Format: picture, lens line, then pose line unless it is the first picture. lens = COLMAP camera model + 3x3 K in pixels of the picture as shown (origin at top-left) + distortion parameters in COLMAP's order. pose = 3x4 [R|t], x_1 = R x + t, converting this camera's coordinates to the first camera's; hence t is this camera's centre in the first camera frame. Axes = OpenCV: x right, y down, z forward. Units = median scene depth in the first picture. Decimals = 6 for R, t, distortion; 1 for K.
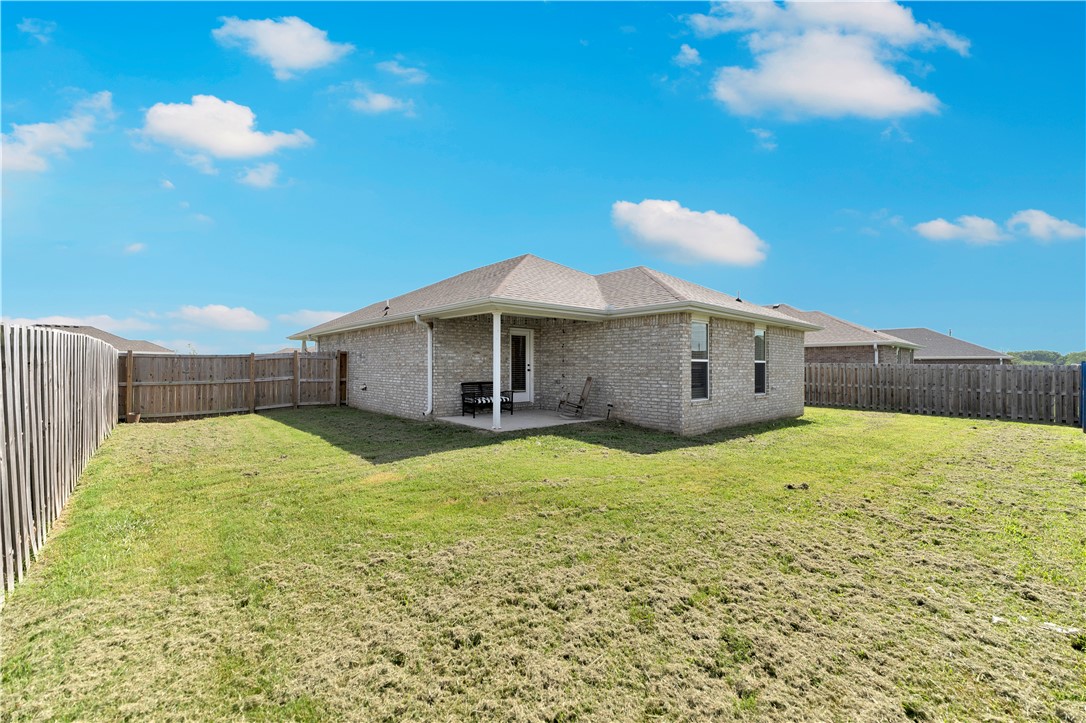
lens RADIAL K [[439.7, 0, 543.0], [0, 439.7, 361.5], [0, 0, 1]] dist [-0.000077, 0.000030]
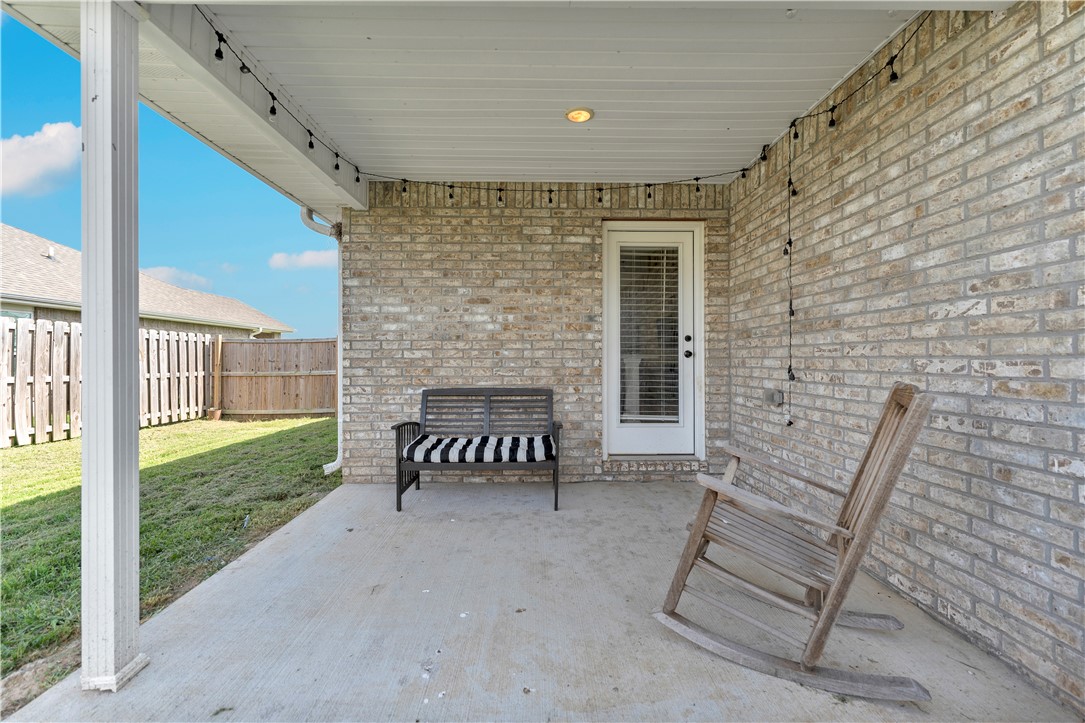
lens RADIAL K [[439.3, 0, 542.5], [0, 439.3, 361.5], [0, 0, 1]] dist [-0.000077, 0.000030]
pose [[0.752806, 0.000917, -0.658242, 0.097083], [0.007673, 0.999919, 0.010169, 0.021076], [0.658198, -0.012706, 0.752737, 0.701850]]
